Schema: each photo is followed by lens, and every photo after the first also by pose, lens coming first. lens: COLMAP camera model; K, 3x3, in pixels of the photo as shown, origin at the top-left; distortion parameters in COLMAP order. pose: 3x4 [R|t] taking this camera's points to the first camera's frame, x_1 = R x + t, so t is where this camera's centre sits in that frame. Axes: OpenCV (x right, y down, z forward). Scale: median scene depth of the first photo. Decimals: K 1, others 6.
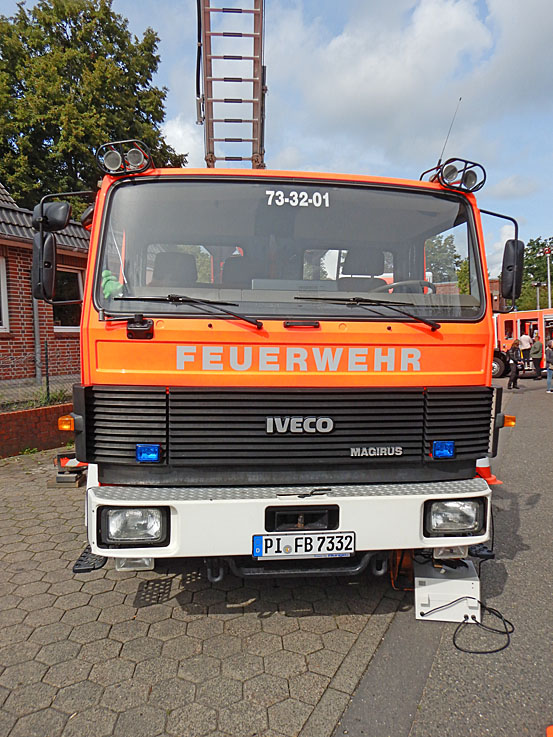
lens RADIAL K [[522.3, 0, 273.0], [0, 522.3, 370.7], [0, 0, 1]] dist [0.006170, 0.003348]
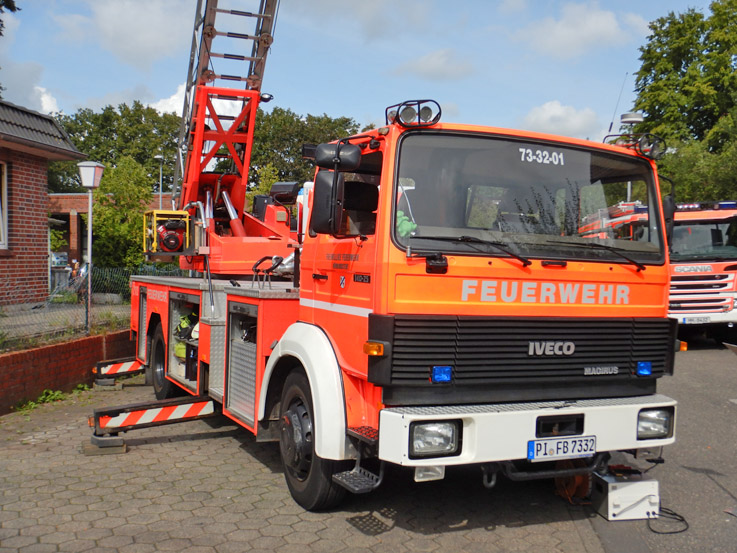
lens RADIAL K [[794.3, 0, 368.1], [0, 794.3, 283.1], [0, 0, 1]] dist [0.030628, 0.000000]
pose [[0.940337, 0.017605, 0.339789, -0.960858], [-0.004969, 0.999265, -0.038023, 0.026505], [-0.340209, 0.034066, 0.939733, -0.563238]]
